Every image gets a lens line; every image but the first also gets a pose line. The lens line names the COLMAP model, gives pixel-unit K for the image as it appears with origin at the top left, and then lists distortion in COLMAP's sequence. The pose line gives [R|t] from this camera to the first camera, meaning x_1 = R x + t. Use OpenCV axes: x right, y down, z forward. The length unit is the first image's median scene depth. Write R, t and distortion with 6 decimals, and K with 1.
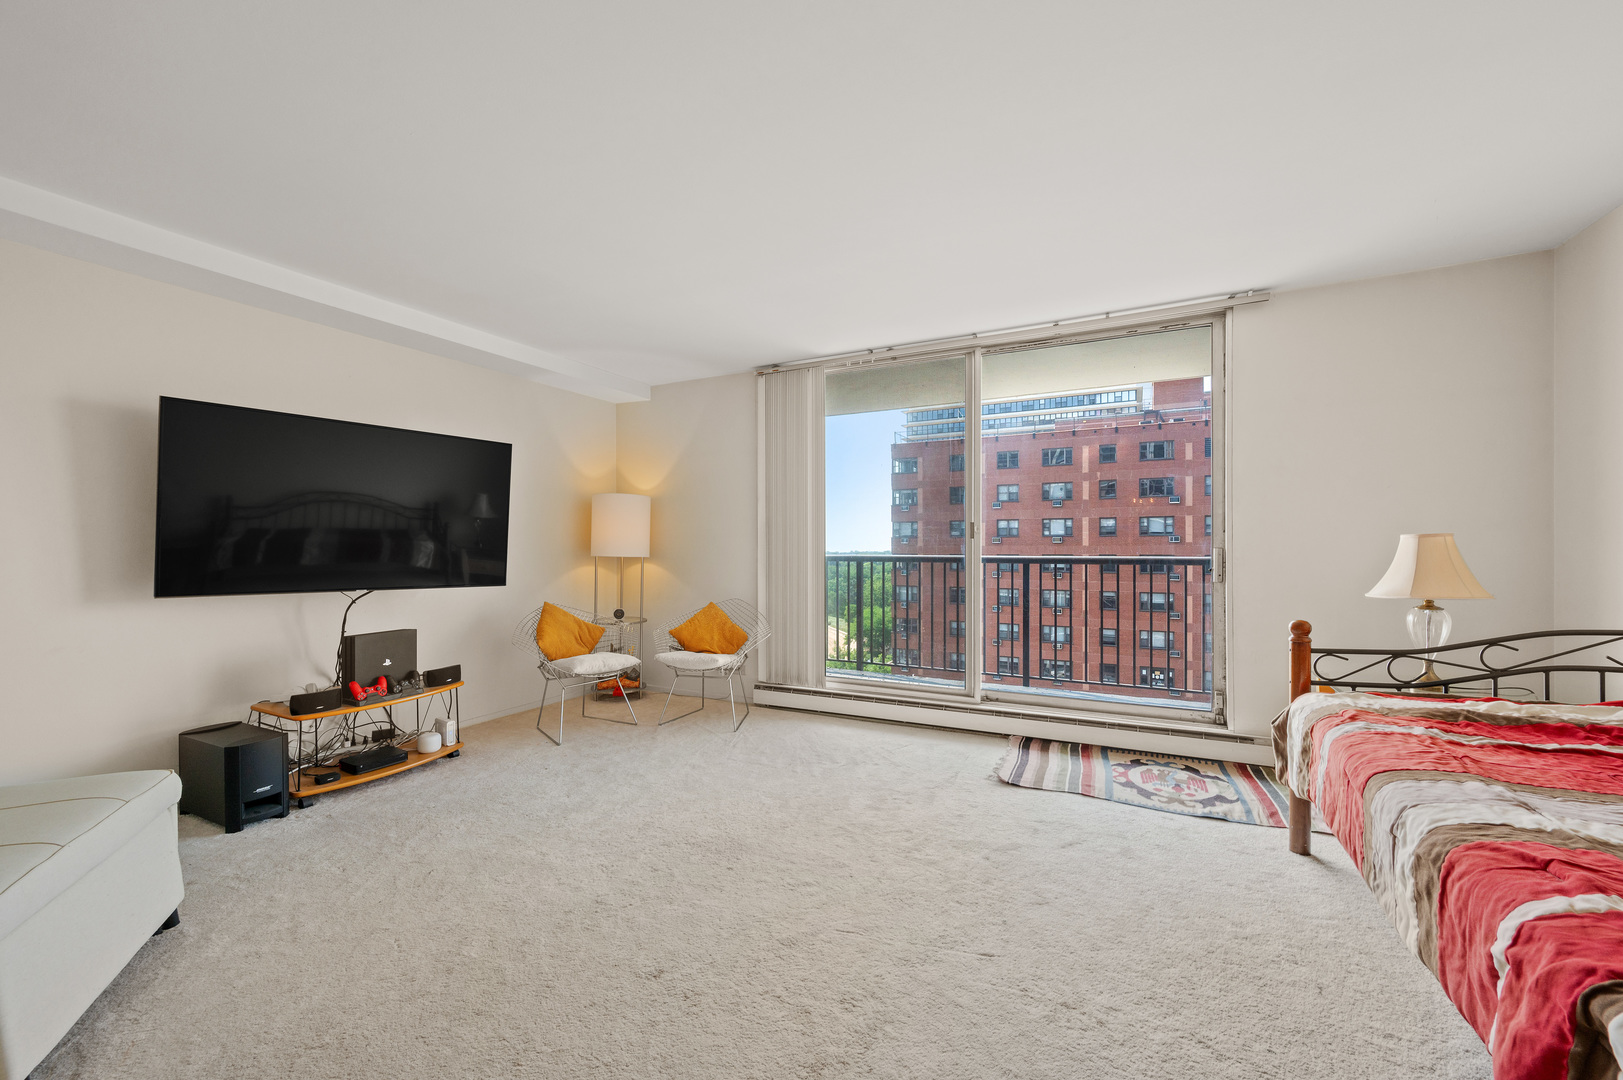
lens RADIAL K [[639.3, 0, 817.3], [0, 639.3, 552.2], [0, 0, 1]] dist [0.003615, -0.000536]
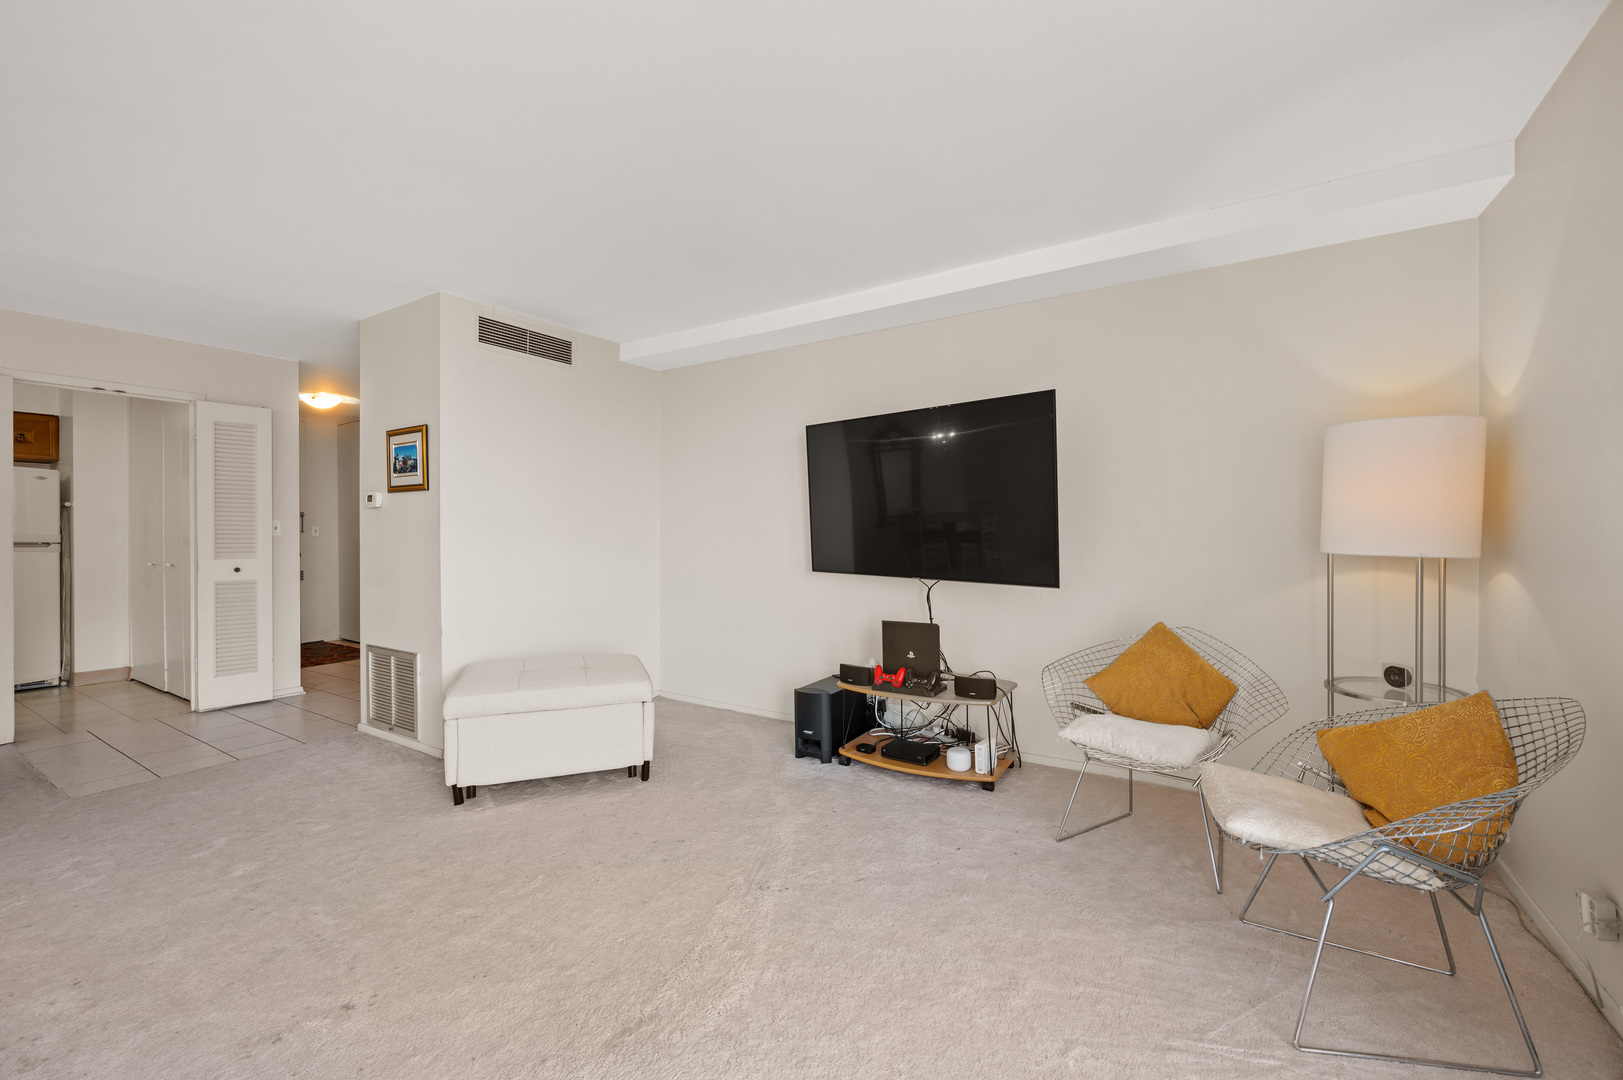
lens RADIAL K [[691.4, 0, 806.8], [0, 691.4, 530.3], [0, 0, 1]] dist [0.001837, 0.000225]
pose [[-0.113101, 0.008663, -0.993546, 0.347892], [0.002130, 0.999962, 0.008476, -0.021427], [0.993581, -0.001158, -0.113115, 0.898527]]
